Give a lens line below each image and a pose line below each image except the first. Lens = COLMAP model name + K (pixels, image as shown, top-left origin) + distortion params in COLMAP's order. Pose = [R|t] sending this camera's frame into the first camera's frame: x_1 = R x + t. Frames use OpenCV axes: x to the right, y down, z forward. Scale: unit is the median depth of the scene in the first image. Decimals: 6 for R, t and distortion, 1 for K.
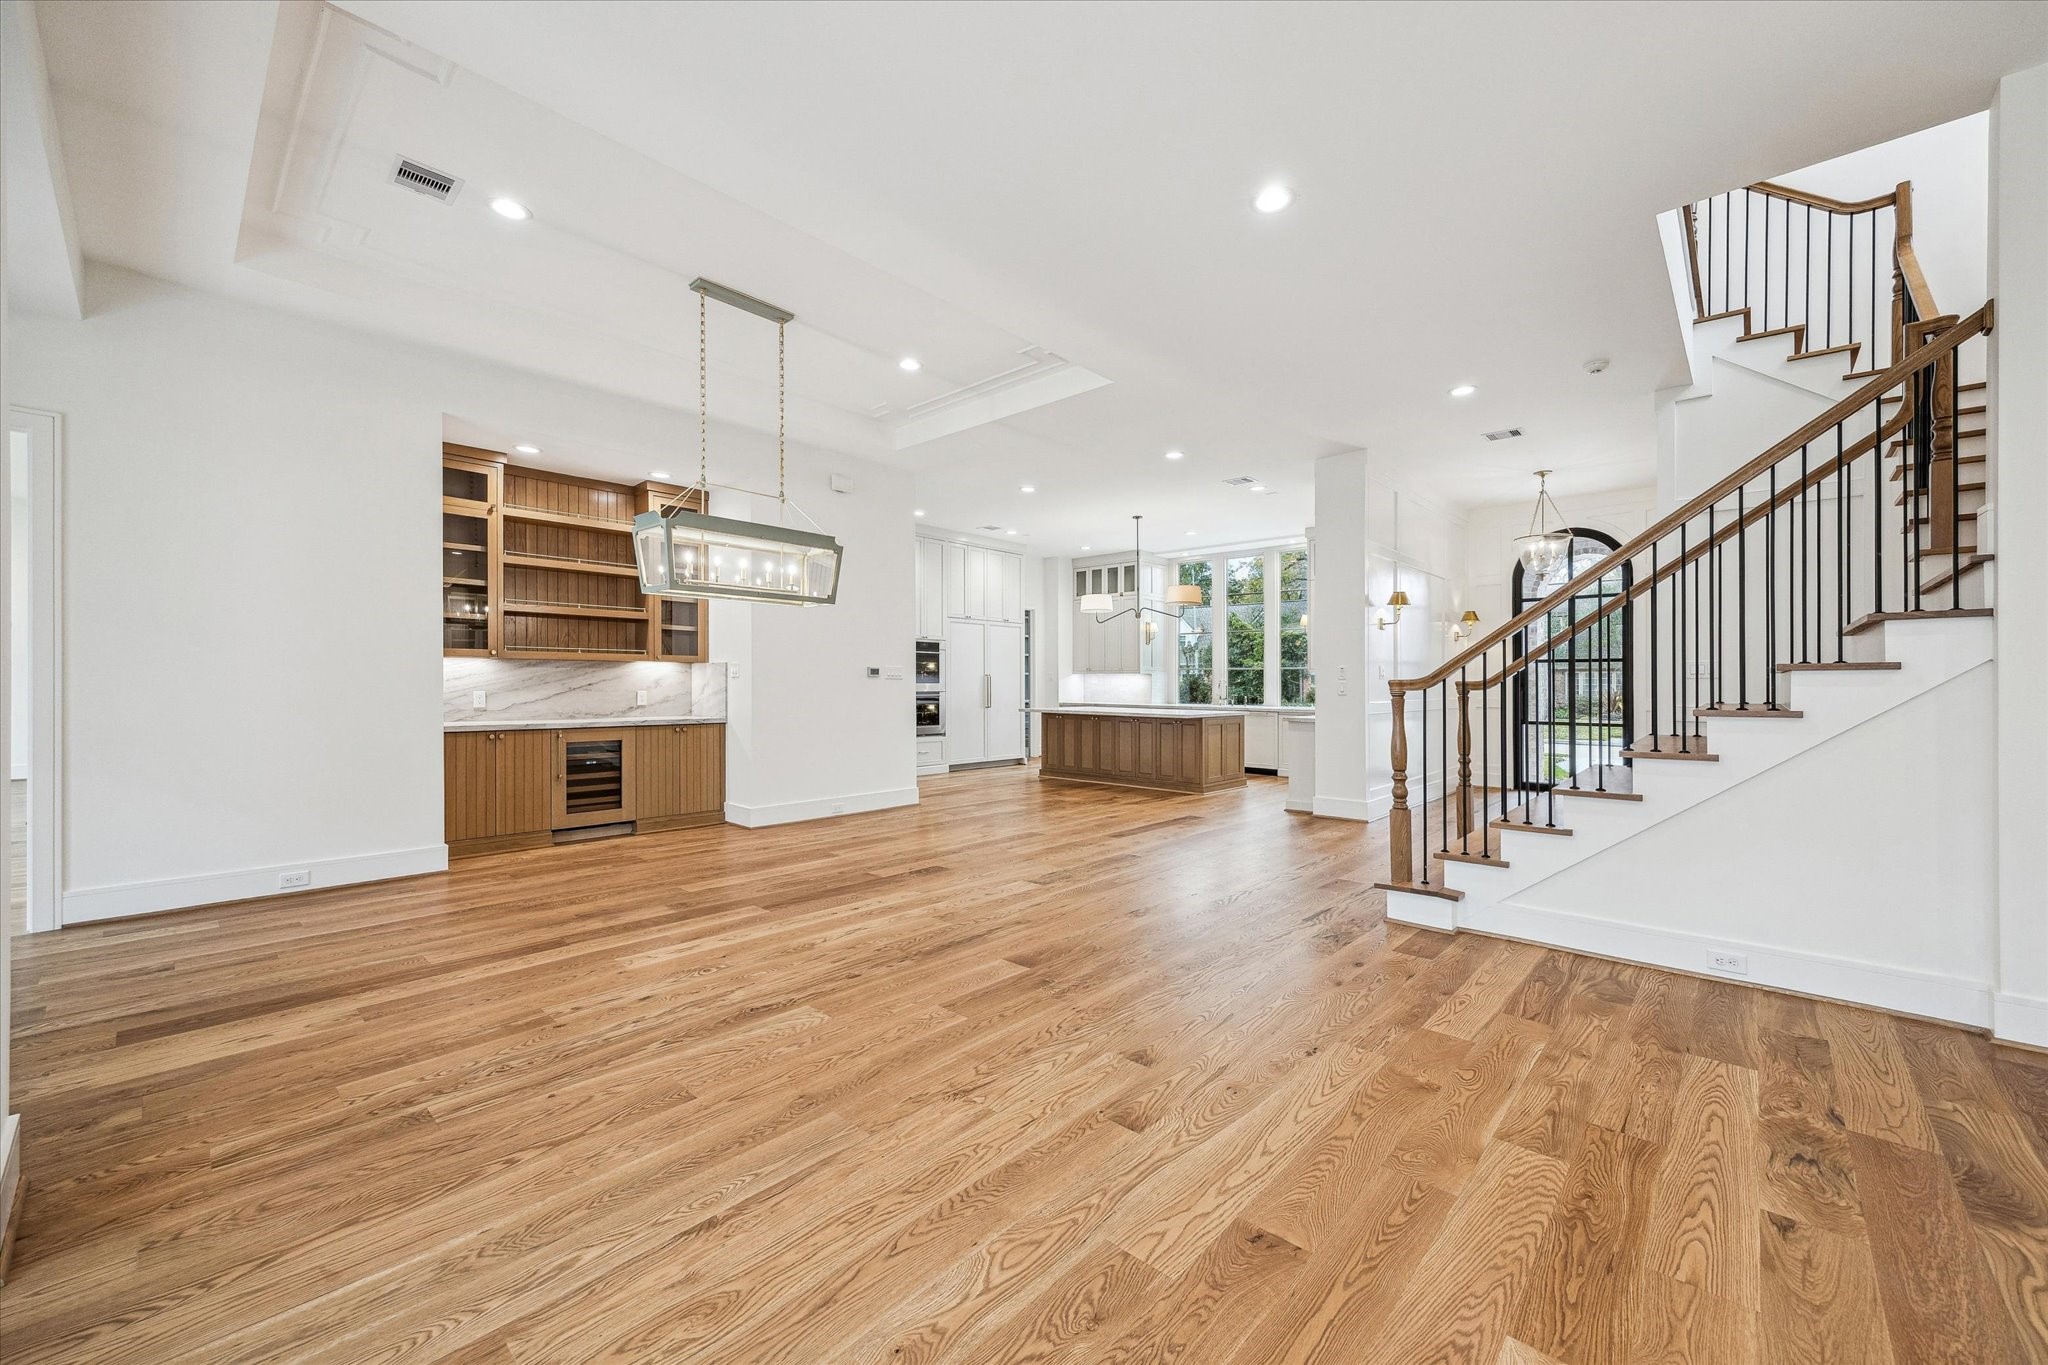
lens RADIAL K [[787.5, 0, 1030.4], [0, 787.5, 679.4], [0, 0, 1]] dist [0.001078, -0.000518]
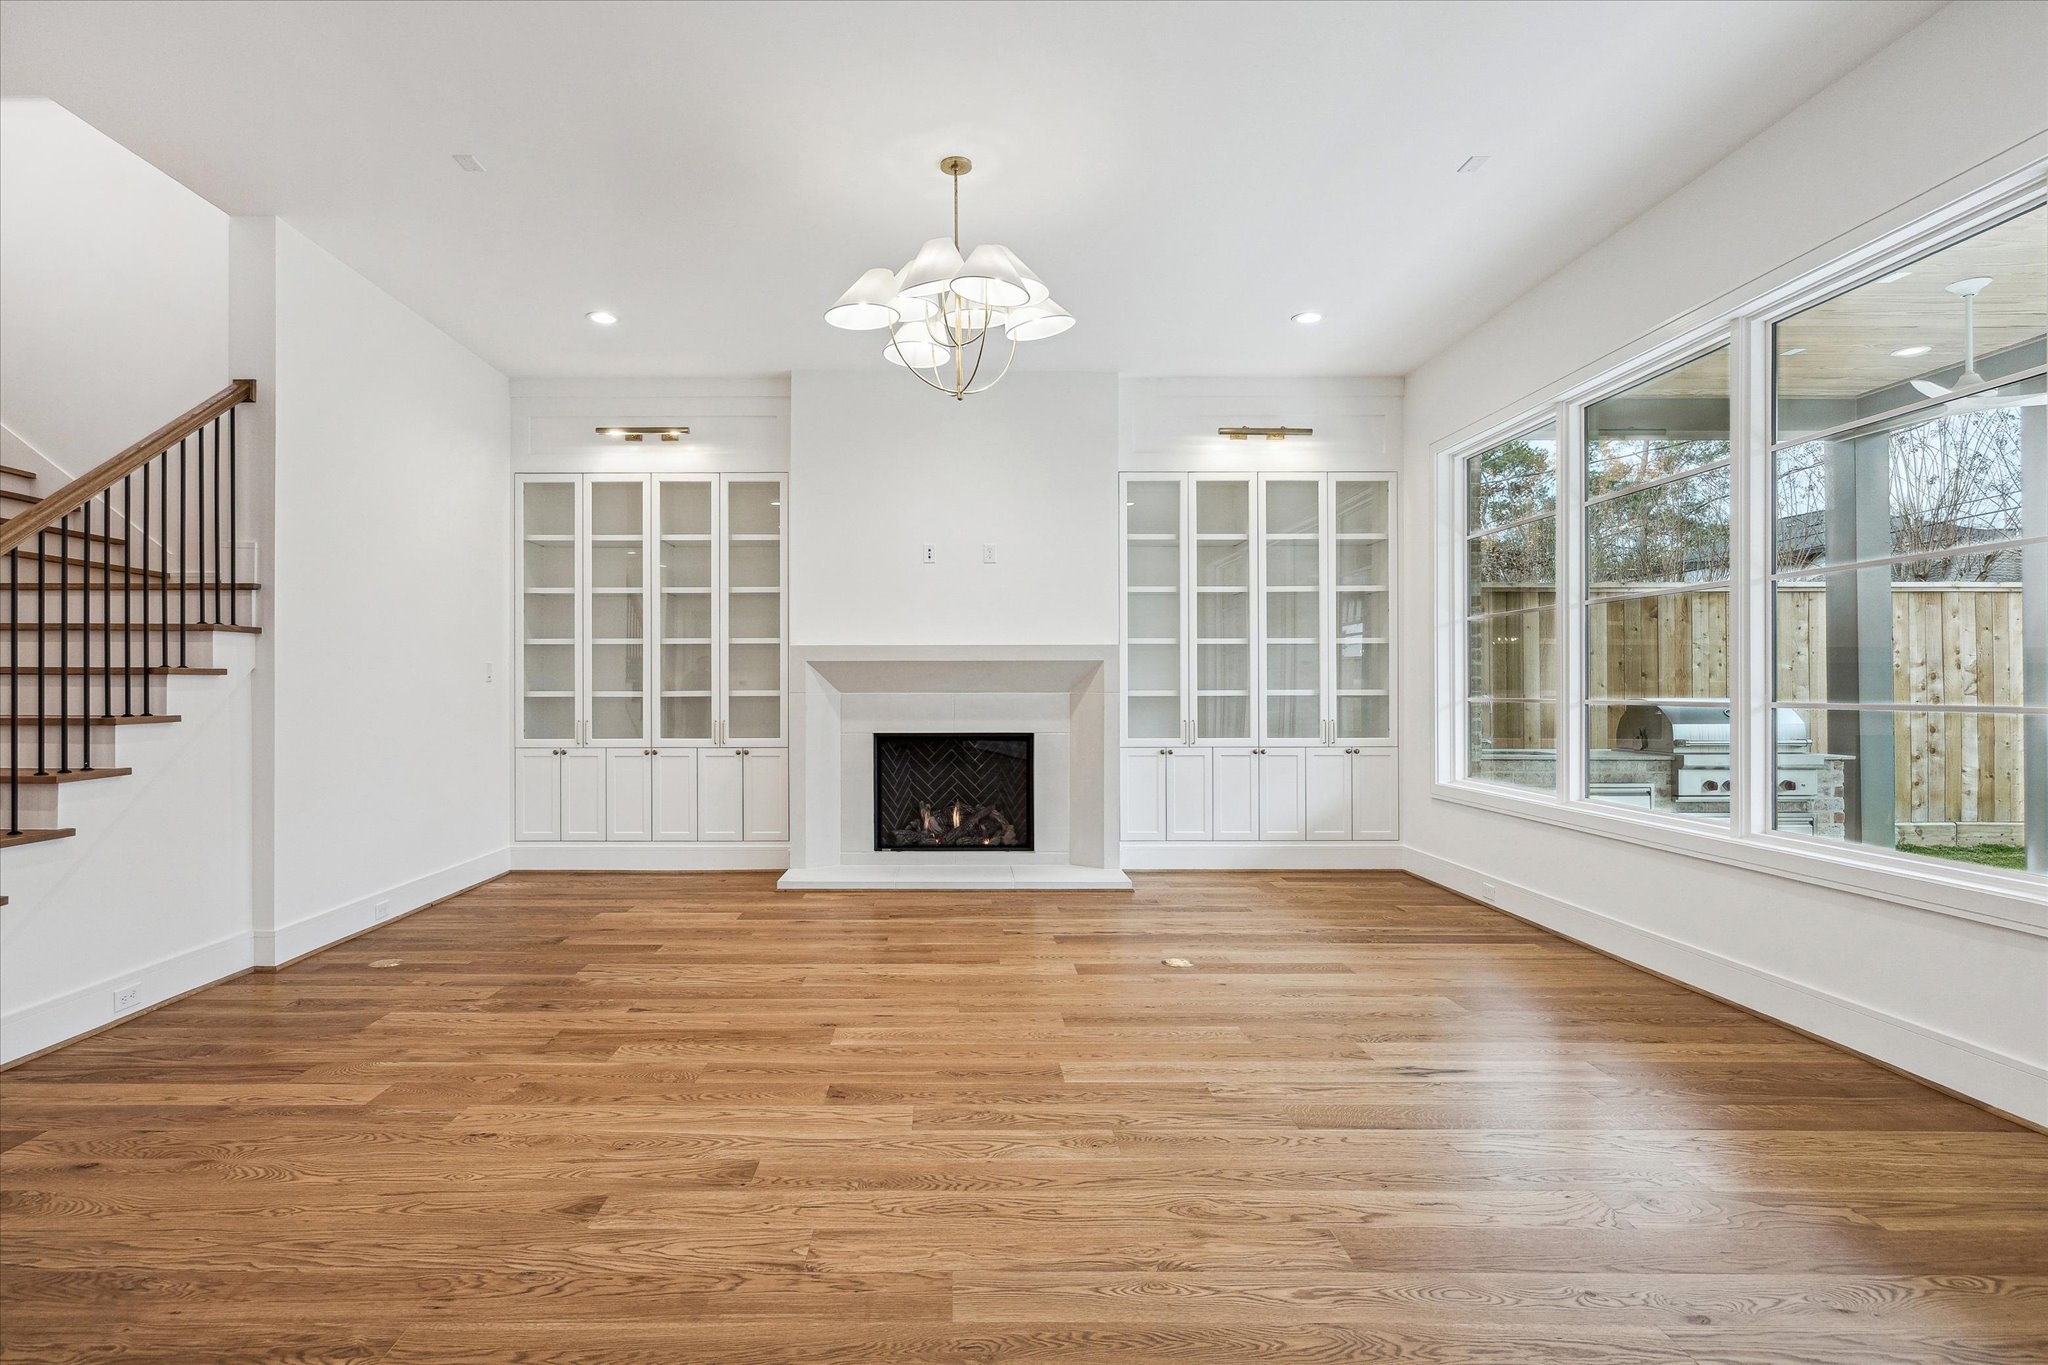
lens RADIAL K [[787.5, 0, 1029.0], [0, 787.5, 692.7], [0, 0, 1]] dist [0.001078, -0.000518]
pose [[-0.669482, -0.005859, 0.742806, -0.747233], [-0.006561, 0.999977, 0.001975, 0.002630], [-0.742800, -0.003551, -0.669504, 1.321108]]
